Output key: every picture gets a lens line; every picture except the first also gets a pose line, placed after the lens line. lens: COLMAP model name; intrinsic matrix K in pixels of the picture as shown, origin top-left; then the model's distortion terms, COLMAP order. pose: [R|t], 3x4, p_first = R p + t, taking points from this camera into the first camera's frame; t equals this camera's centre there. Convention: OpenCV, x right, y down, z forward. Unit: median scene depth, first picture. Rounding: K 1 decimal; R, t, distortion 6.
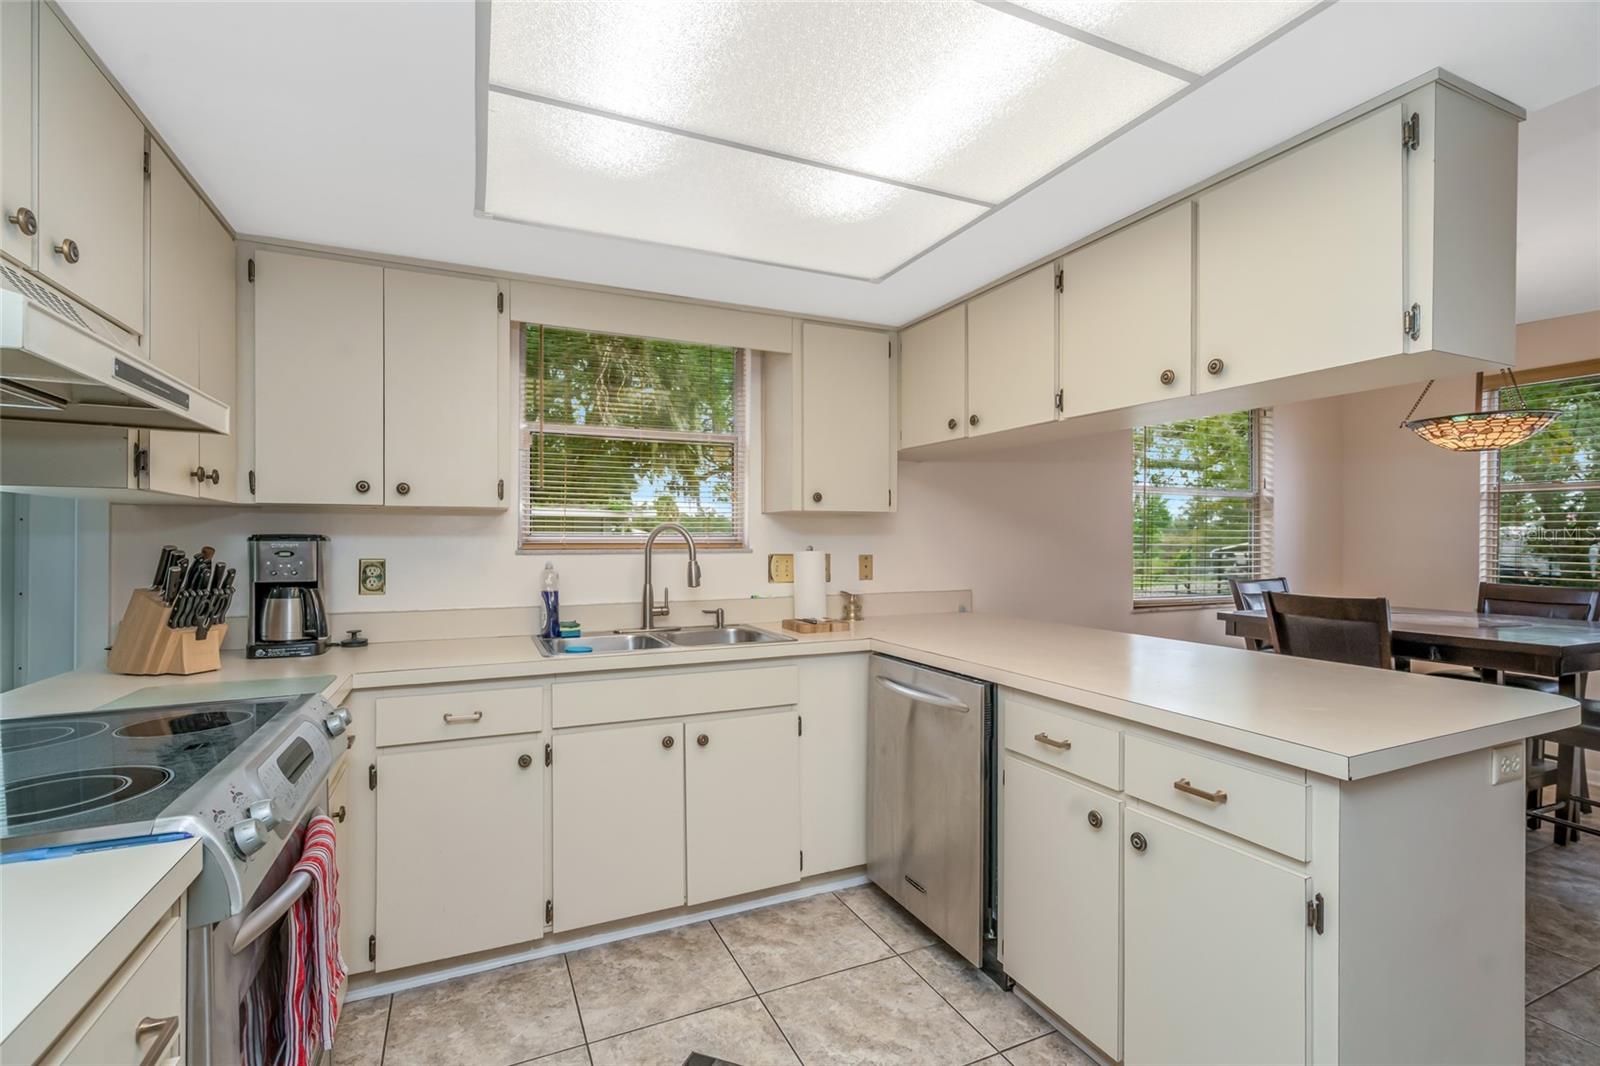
lens RADIAL K [[725.1, 0, 804.5], [0, 725.1, 538.4], [0, 0, 1]] dist [-0.000907, 0.000413]
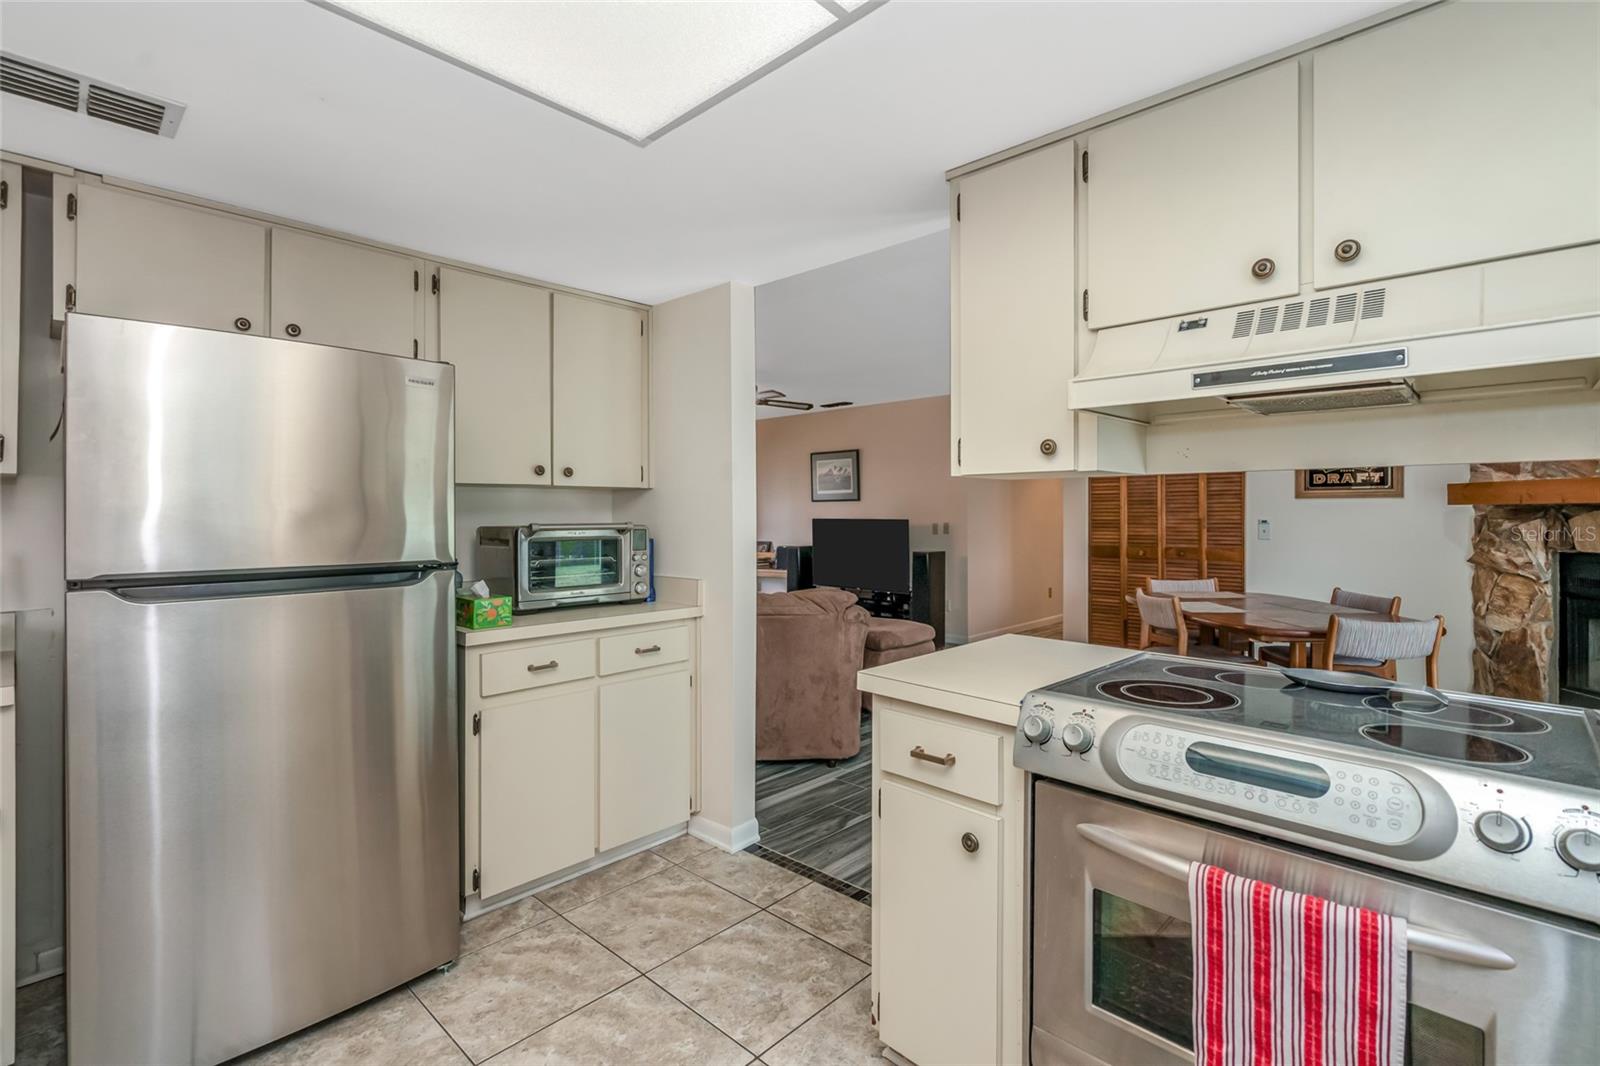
lens RADIAL K [[732.5, 0, 808.6], [0, 732.5, 509.7], [0, 0, 1]] dist [-0.001380, 0.000588]
pose [[-0.927714, -0.003453, -0.373276, 0.067789], [-0.001838, 0.999987, -0.004681, -0.001816], [0.373287, -0.003657, -0.927709, 0.844918]]
